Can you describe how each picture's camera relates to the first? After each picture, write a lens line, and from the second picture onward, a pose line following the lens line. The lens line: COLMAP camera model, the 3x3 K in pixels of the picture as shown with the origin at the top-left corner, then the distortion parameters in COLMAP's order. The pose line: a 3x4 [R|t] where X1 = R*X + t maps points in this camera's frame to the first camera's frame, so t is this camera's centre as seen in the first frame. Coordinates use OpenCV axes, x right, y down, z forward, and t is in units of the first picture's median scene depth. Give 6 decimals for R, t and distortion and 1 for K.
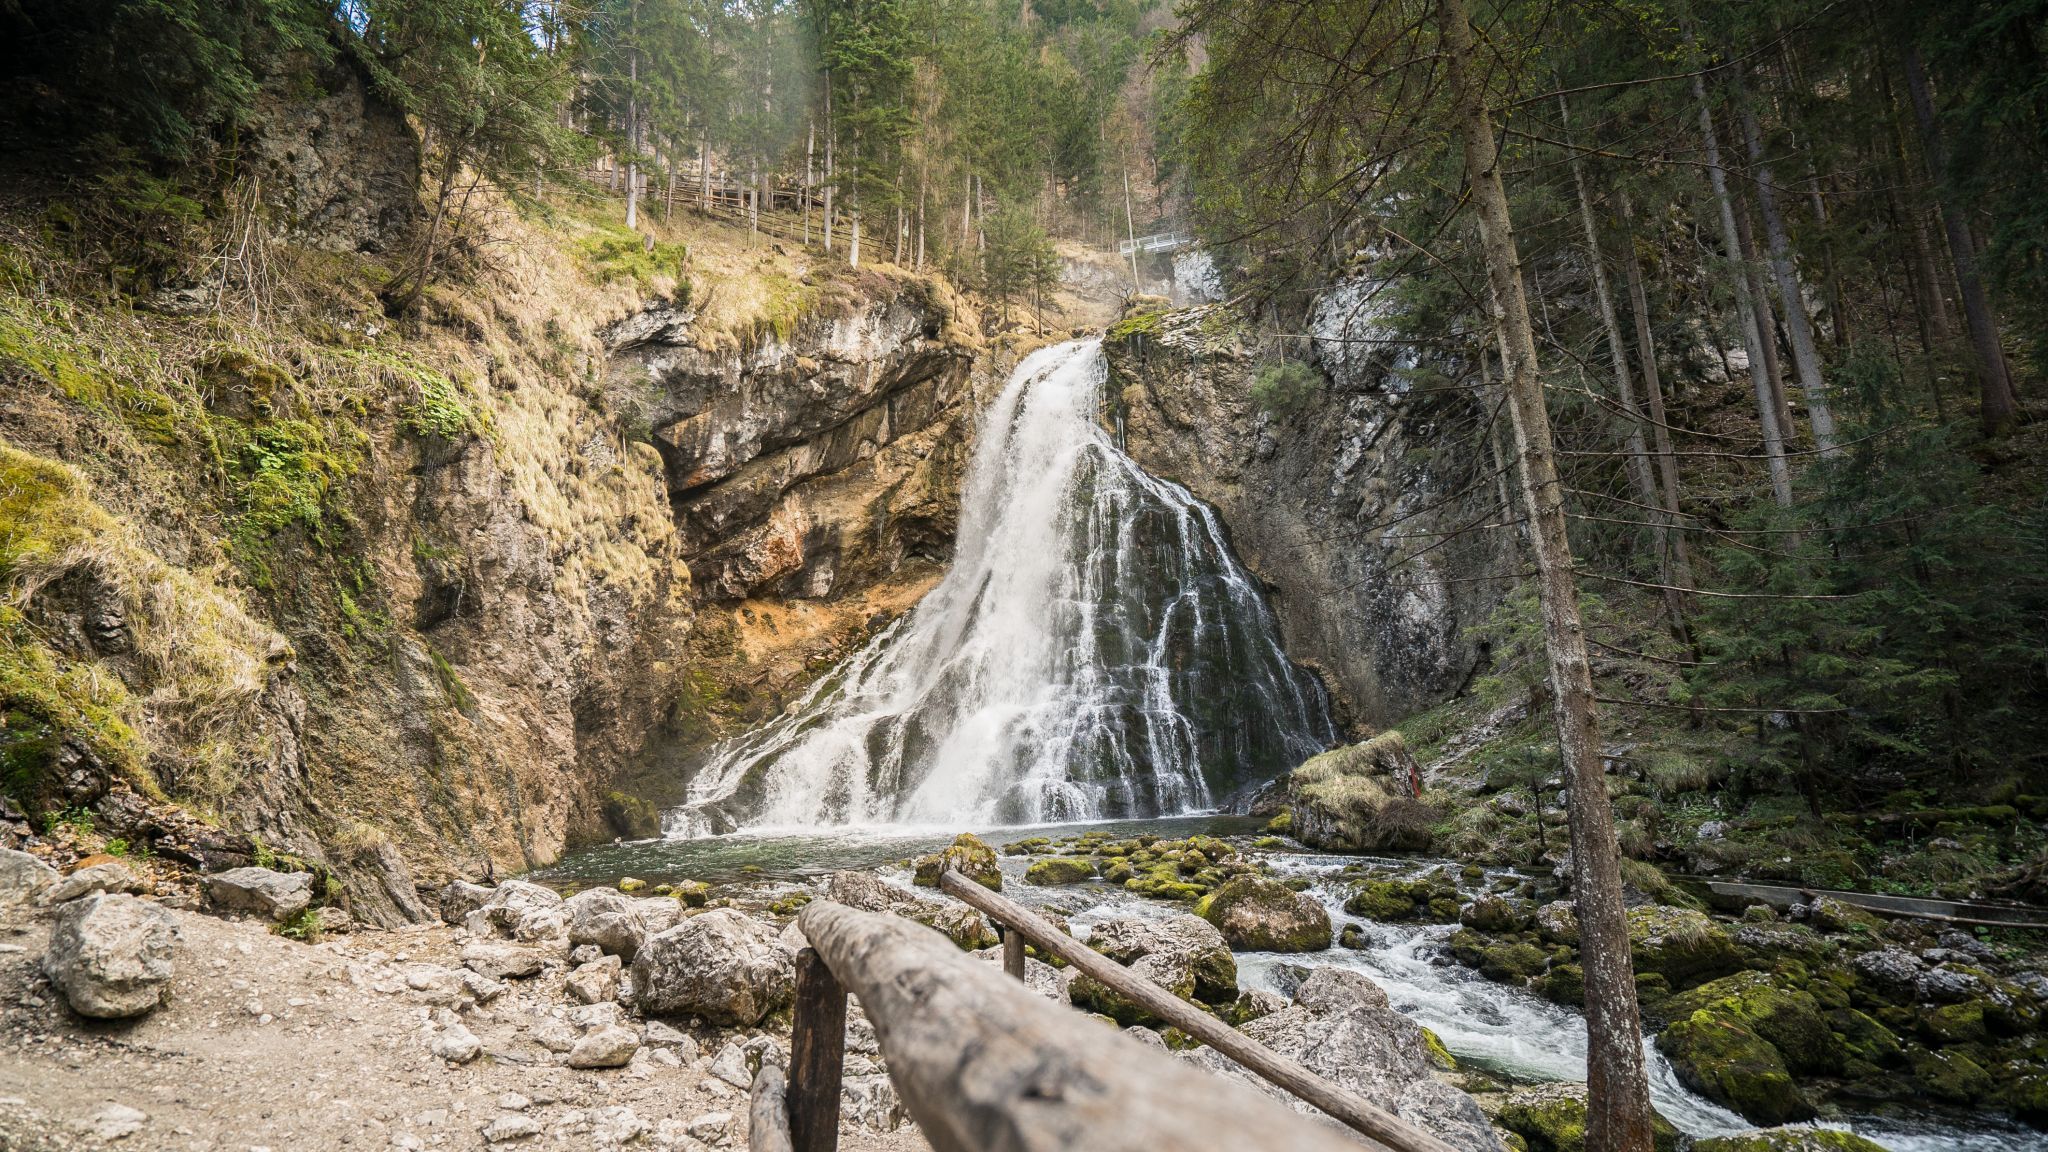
lens RADIAL K [[947.9, 0, 1007.1], [0, 947.9, 568.6], [0, 0, 1]] dist [-0.066102, 0.000090]
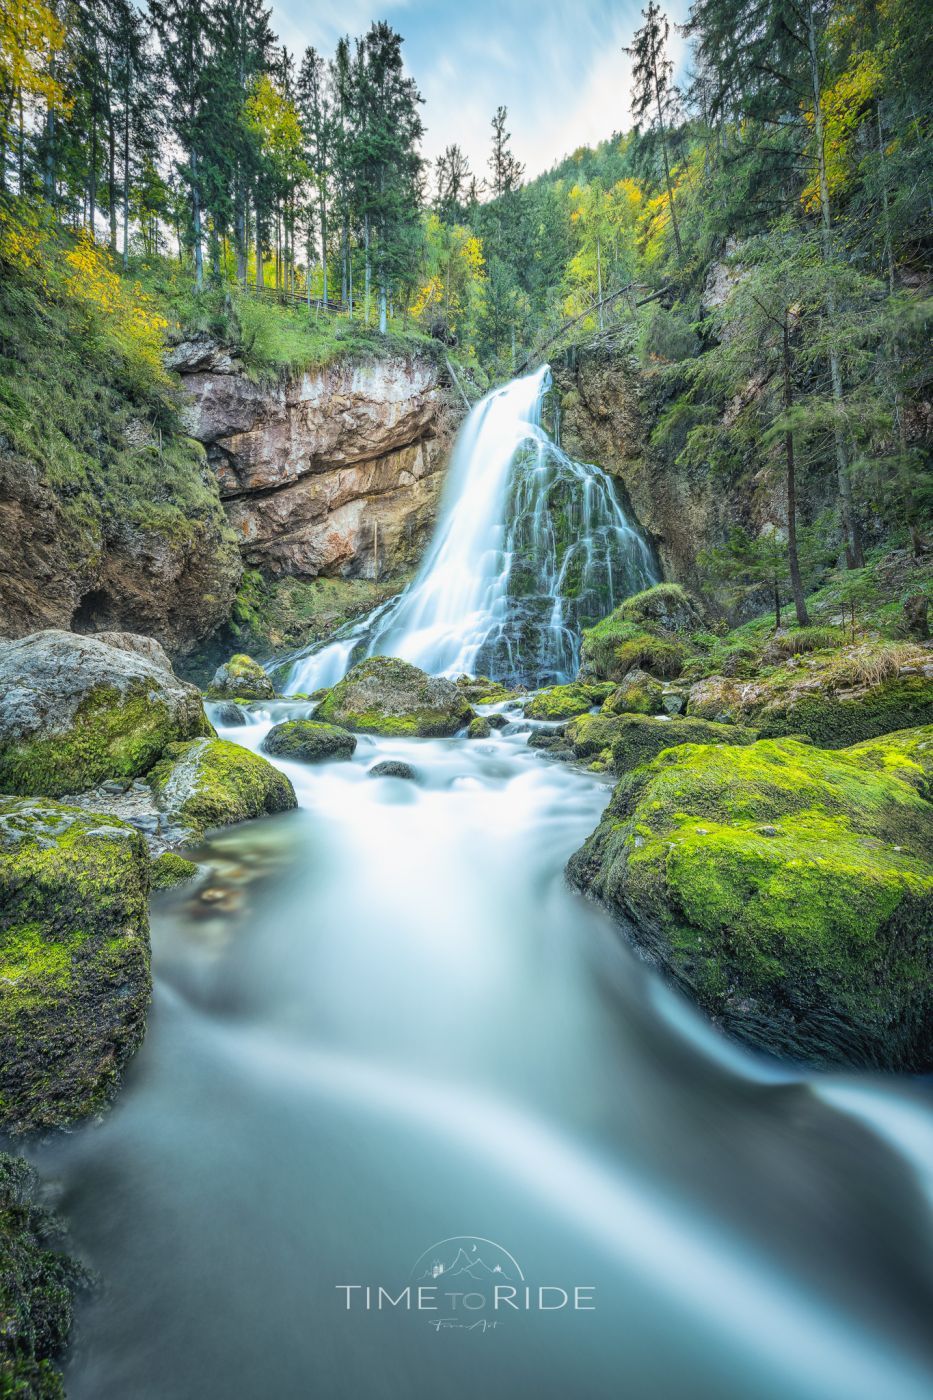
lens RADIAL K [[548.8, 0, 466.5], [0, 548.8, 700.0], [0, 0, 1]] dist [0.022533, -0.009182]
pose [[0.979299, 0.023049, -0.201103, 0.181423], [0.009553, 0.987126, 0.159658, 0.114713], [0.202194, -0.158274, 0.966471, 0.197033]]
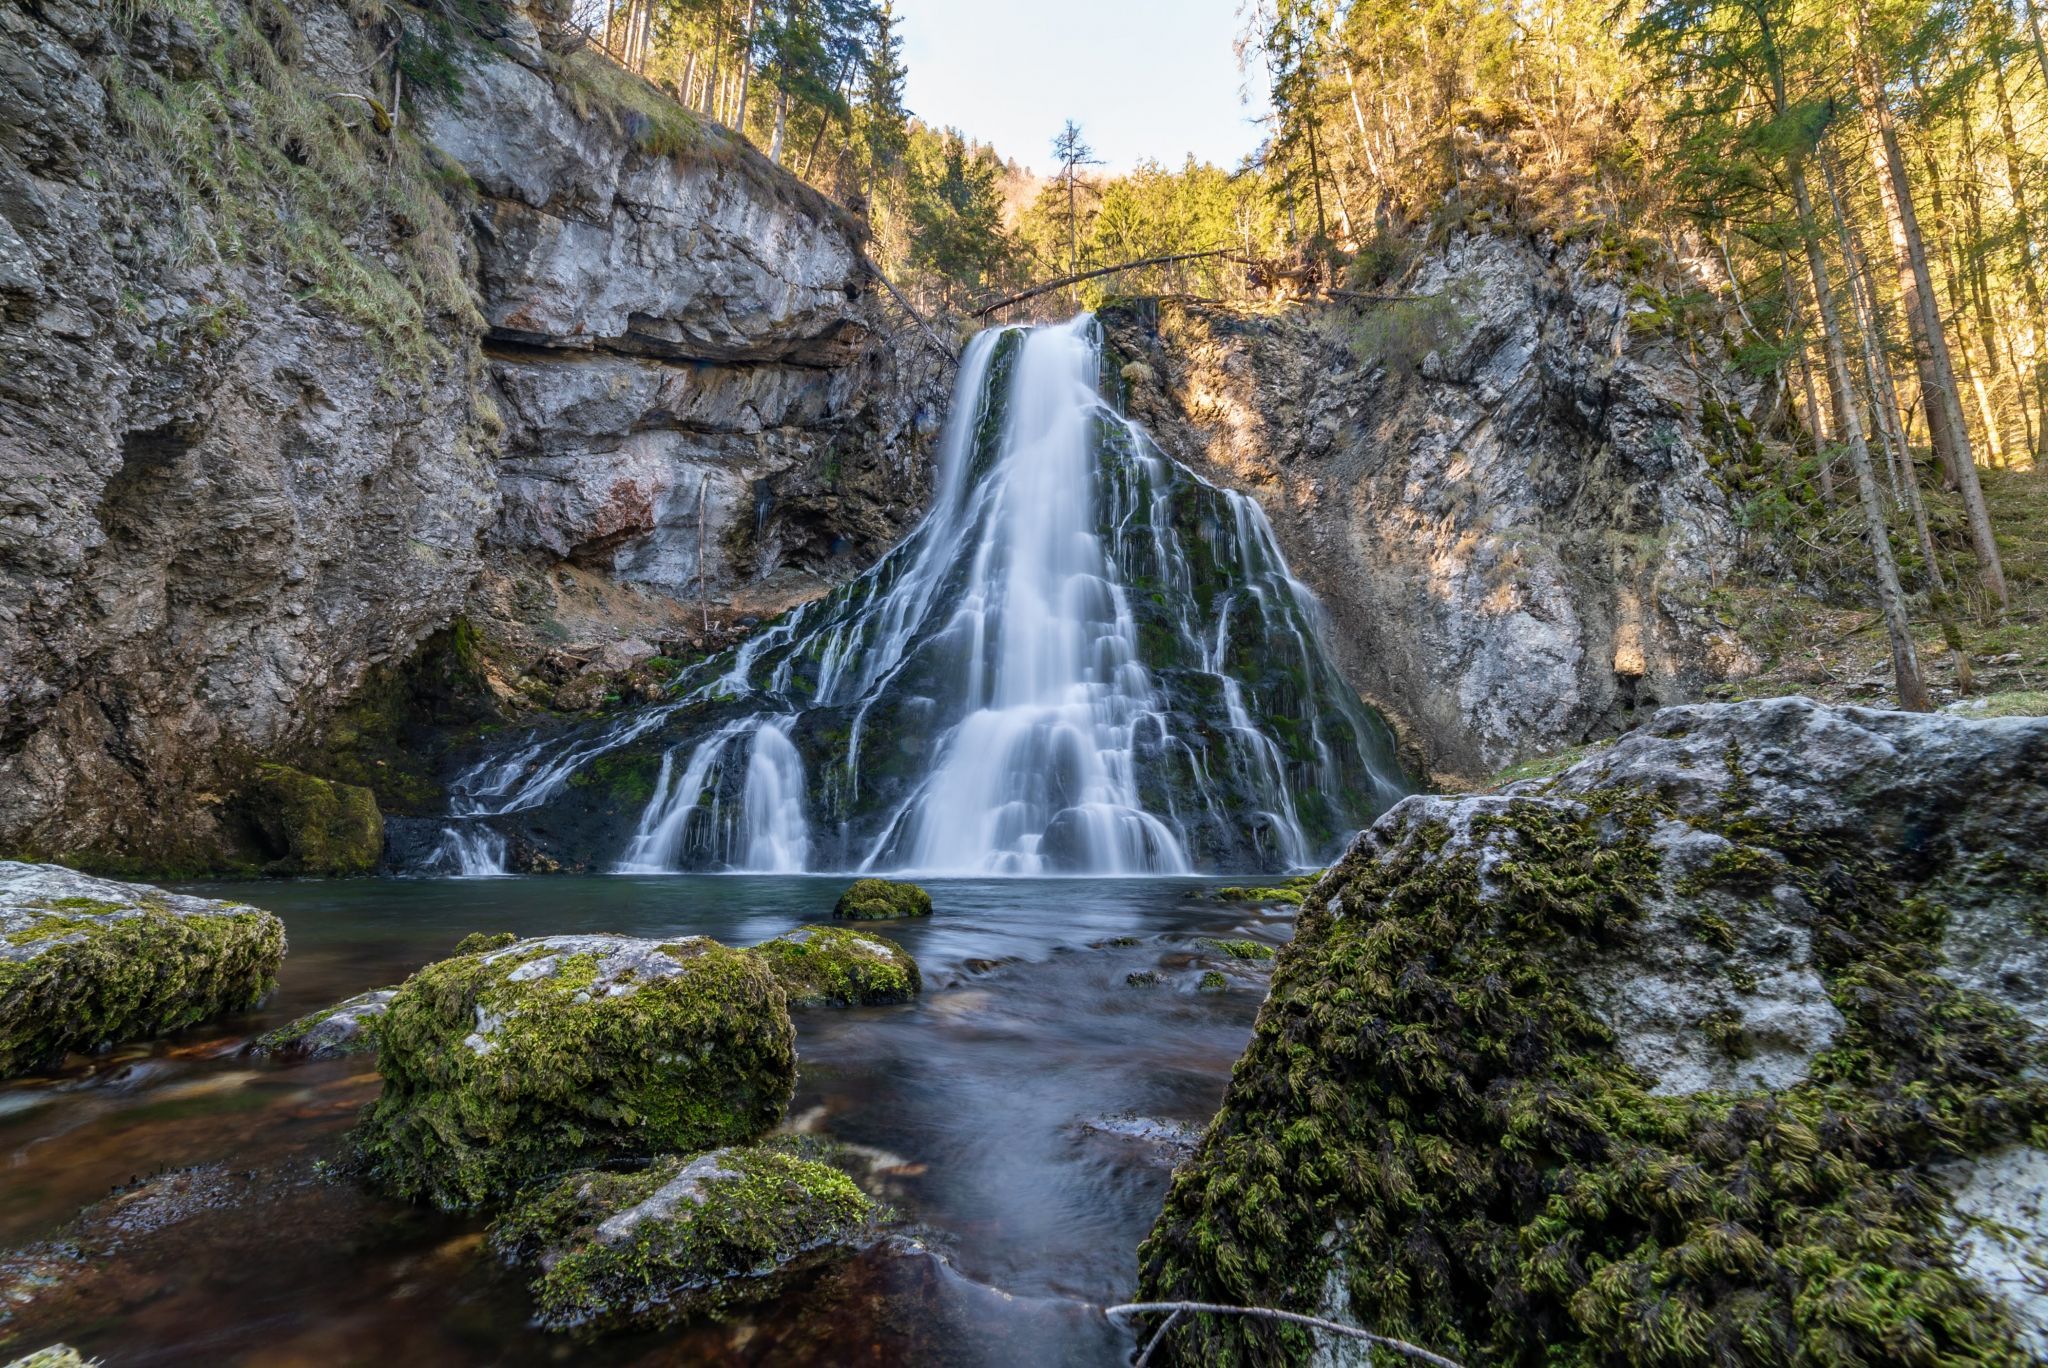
lens RADIAL K [[801.5, 0, 1032.1], [0, 801.5, 686.8], [0, 0, 1]] dist [-0.008262, 0.000468]
pose [[0.942842, 0.113154, 0.313440, -0.160458], [-0.105903, 0.993567, -0.040122, 0.143472], [-0.315963, 0.004634, 0.948760, 0.421323]]
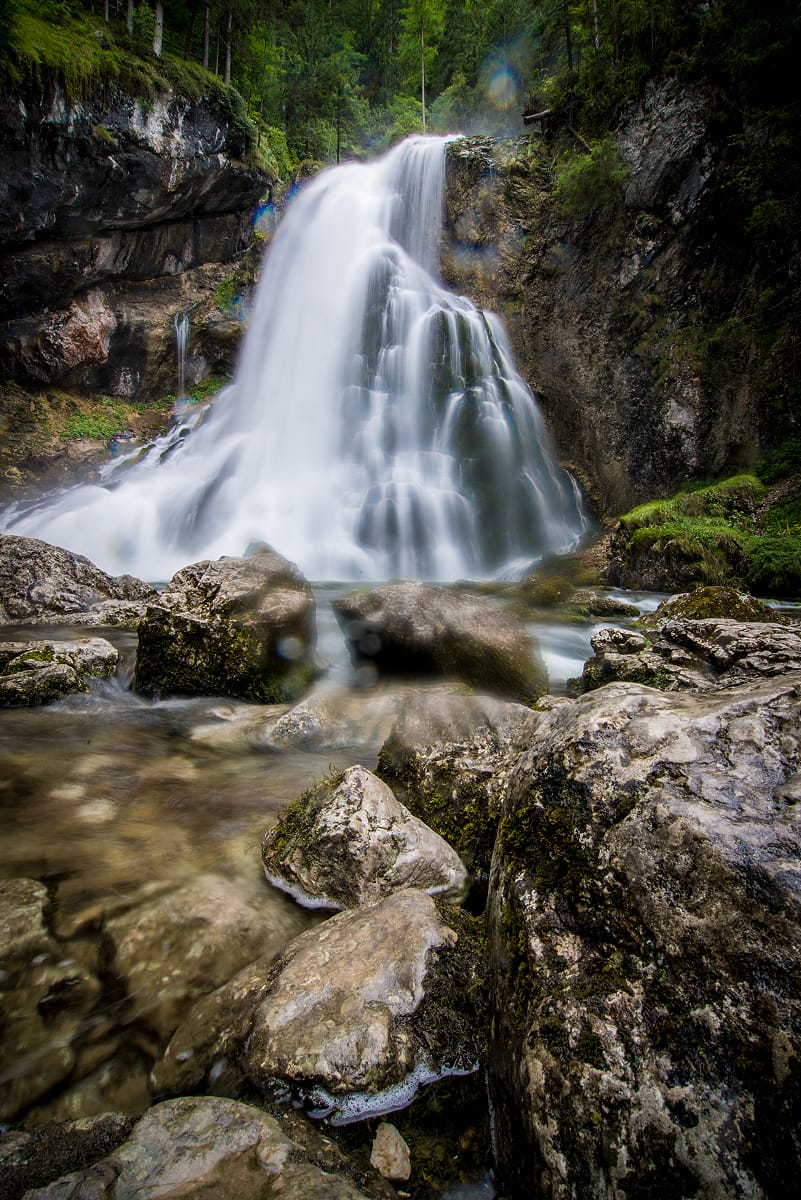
lens RADIAL K [[622.4, 0, 402.1], [0, 622.4, 597.4], [0, 0, 1]] dist [0.002016, -0.012920]
pose [[0.981392, 0.035809, 0.188645, -0.013812], [-0.076979, 0.973422, 0.215695, 0.105967], [-0.175908, -0.226203, 0.958065, 0.259161]]
